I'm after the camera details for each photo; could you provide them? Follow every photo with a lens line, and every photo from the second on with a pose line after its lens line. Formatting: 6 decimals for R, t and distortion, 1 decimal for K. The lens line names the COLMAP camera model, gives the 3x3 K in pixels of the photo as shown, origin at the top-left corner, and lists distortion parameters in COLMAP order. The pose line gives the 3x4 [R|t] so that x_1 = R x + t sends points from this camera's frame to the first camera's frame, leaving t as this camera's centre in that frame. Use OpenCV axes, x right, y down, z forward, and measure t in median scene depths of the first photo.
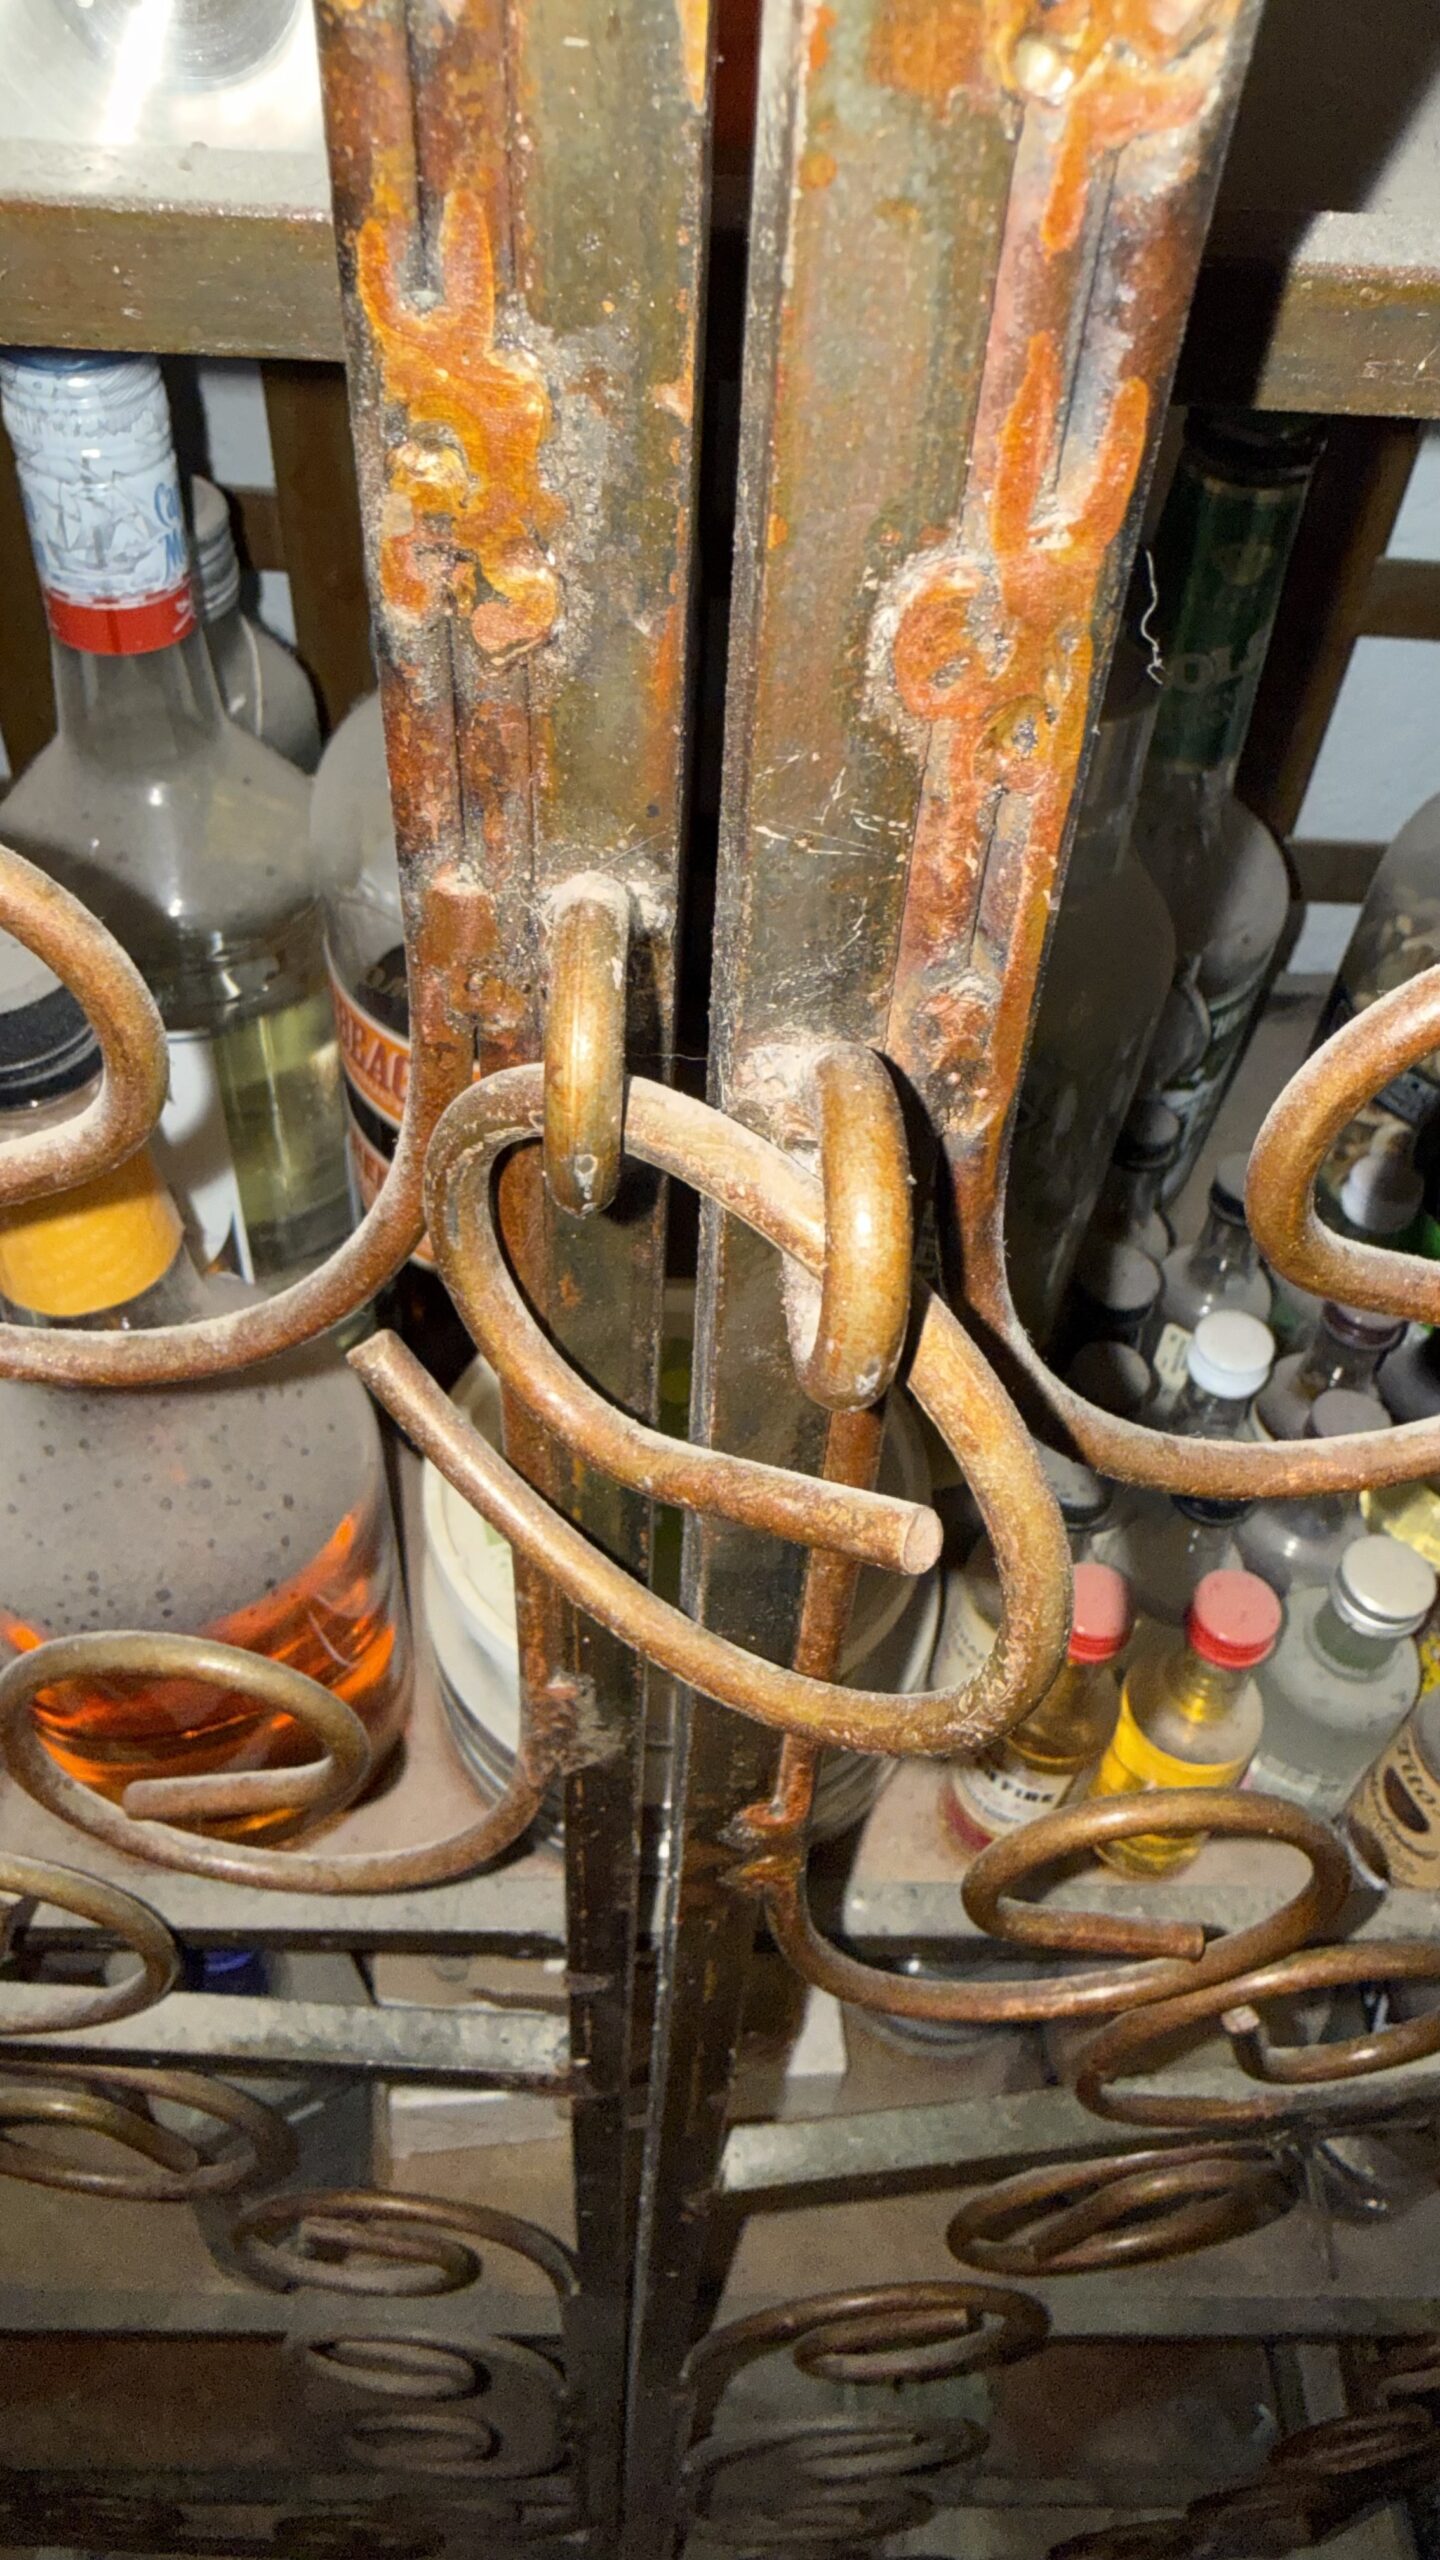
lens RADIAL K [[1713.8, 0, 722.1], [0, 1713.8, 1159.7], [0, 0, 1]] dist [0.026633, -0.004007]
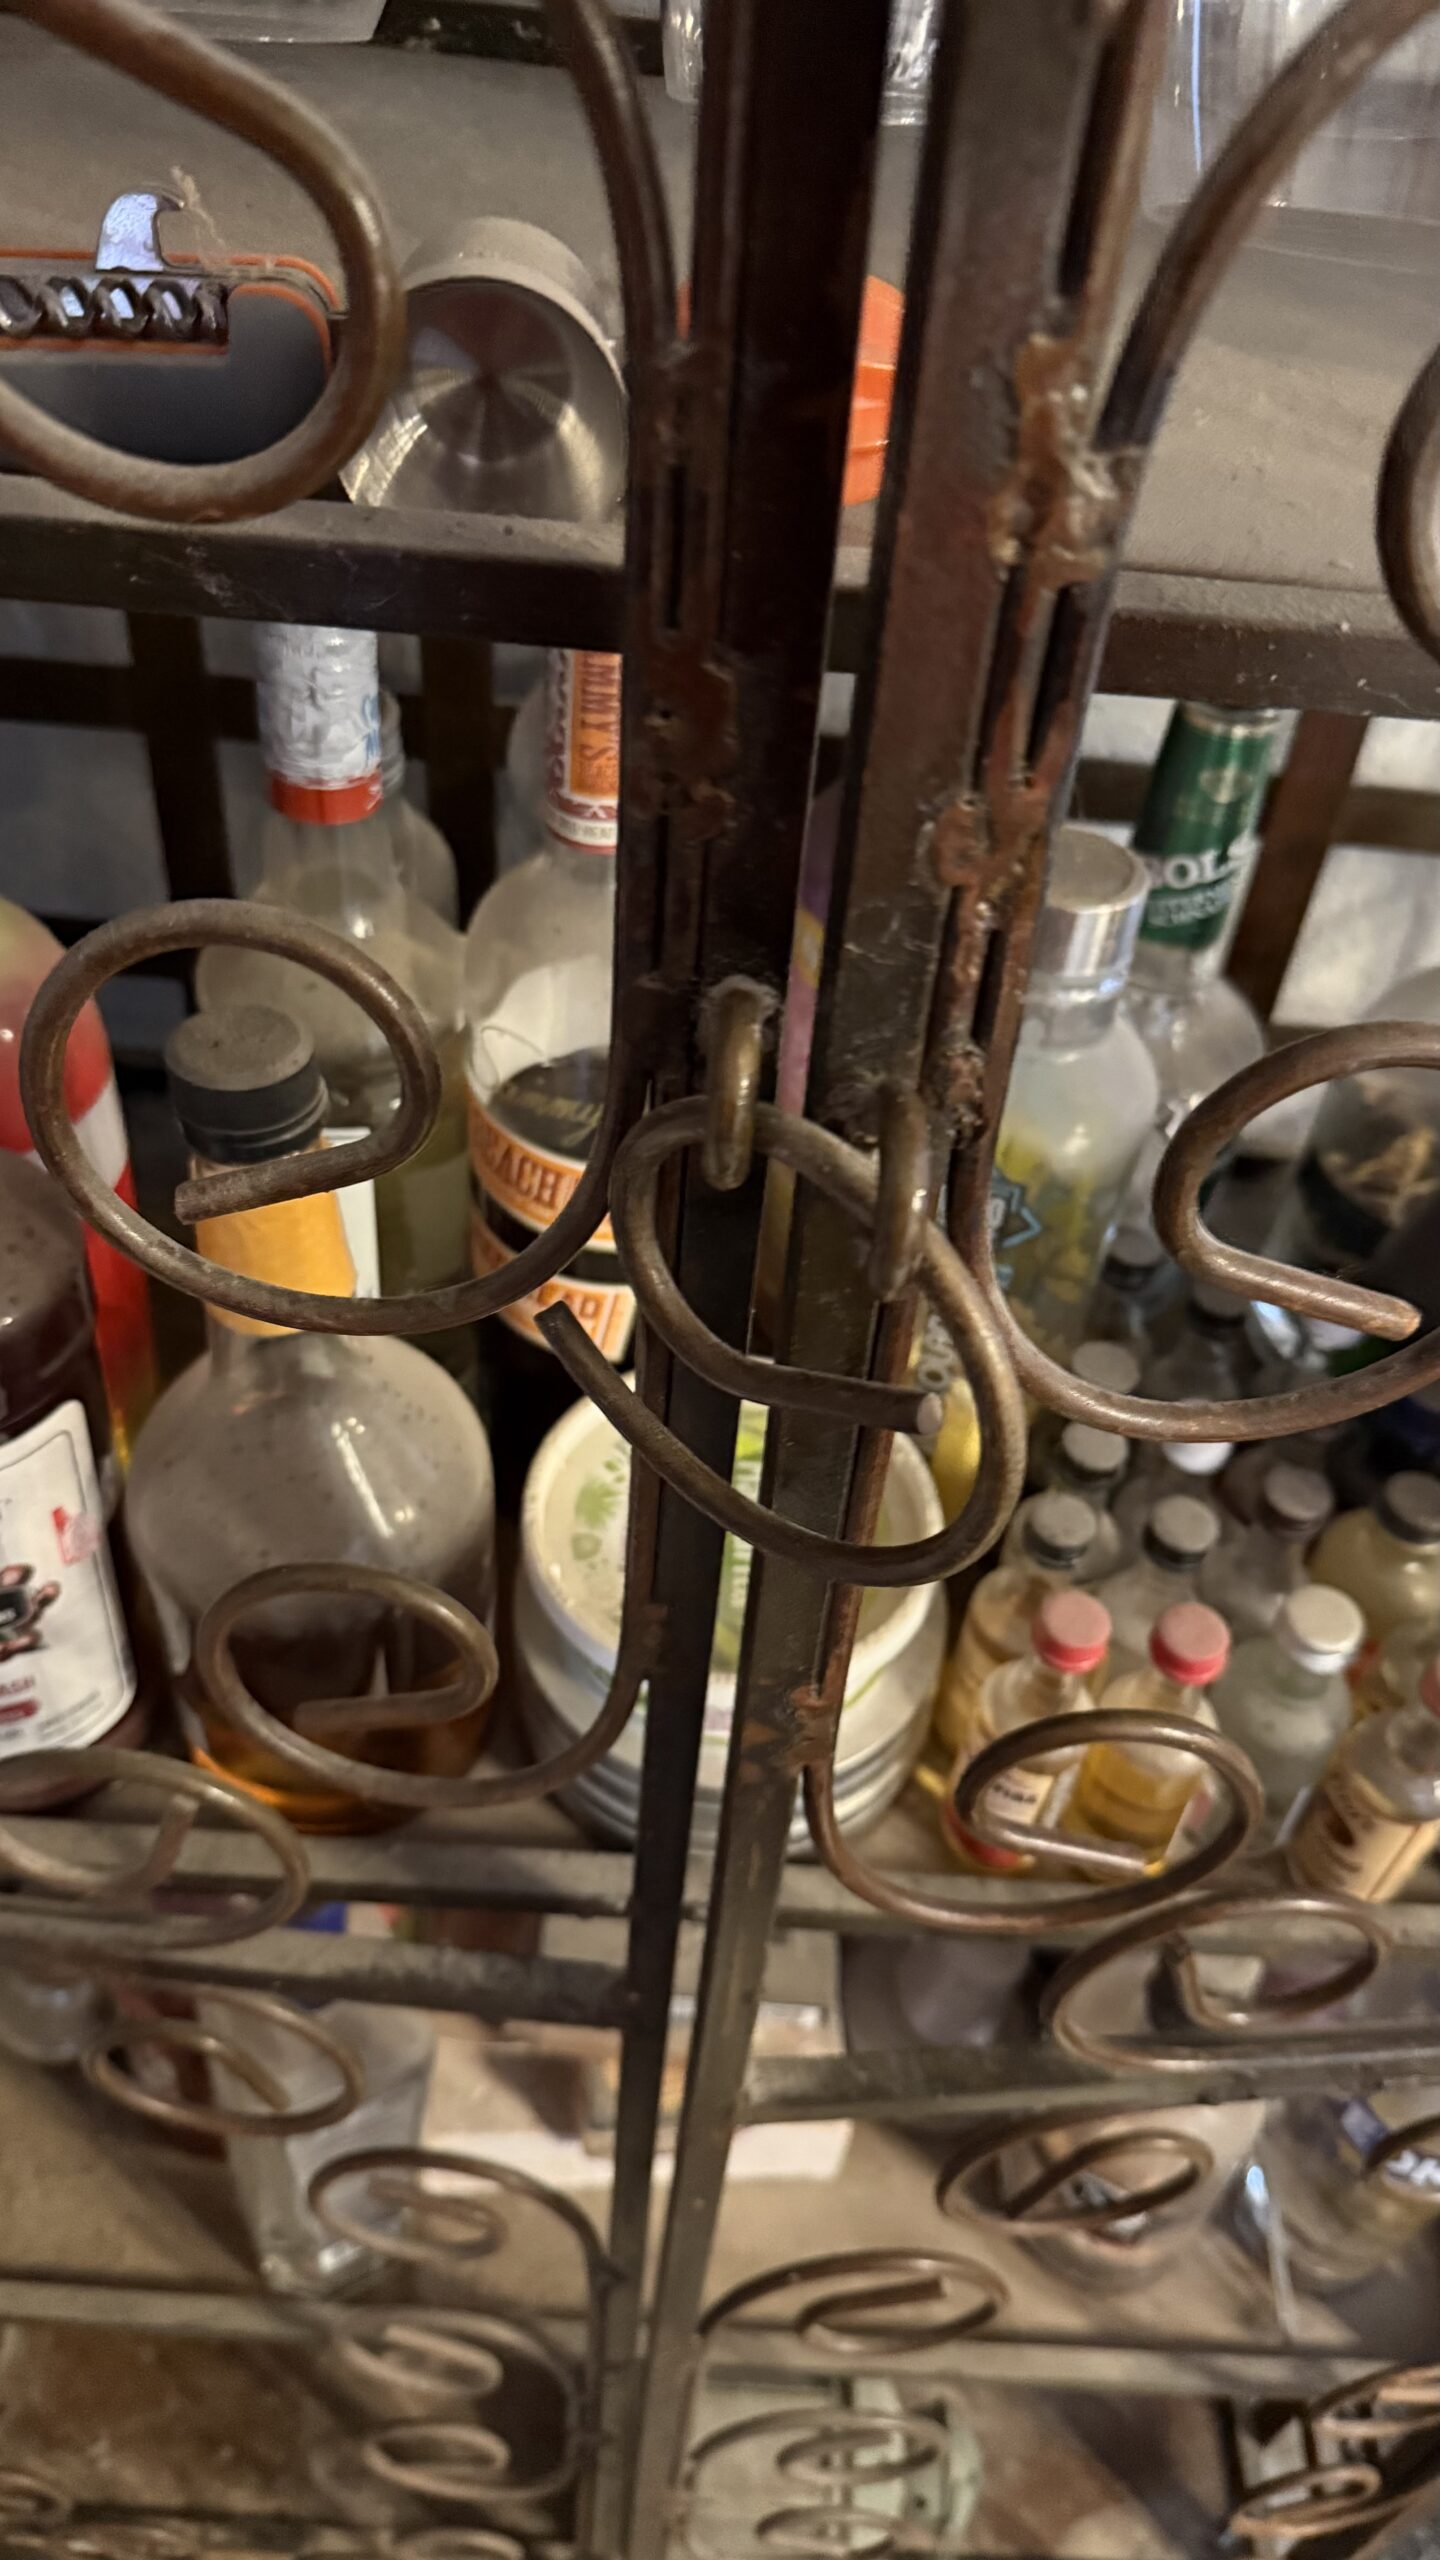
lens RADIAL K [[1818.5, 0, 724.4], [0, 1818.5, 1310.9], [0, 0, 1]] dist [0.117895, -0.146856]
pose [[0.999183, 0.039716, -0.007460, -0.031665], [-0.039961, 0.998548, -0.036117, 0.103984], [0.006014, 0.036386, 0.999320, -0.348231]]
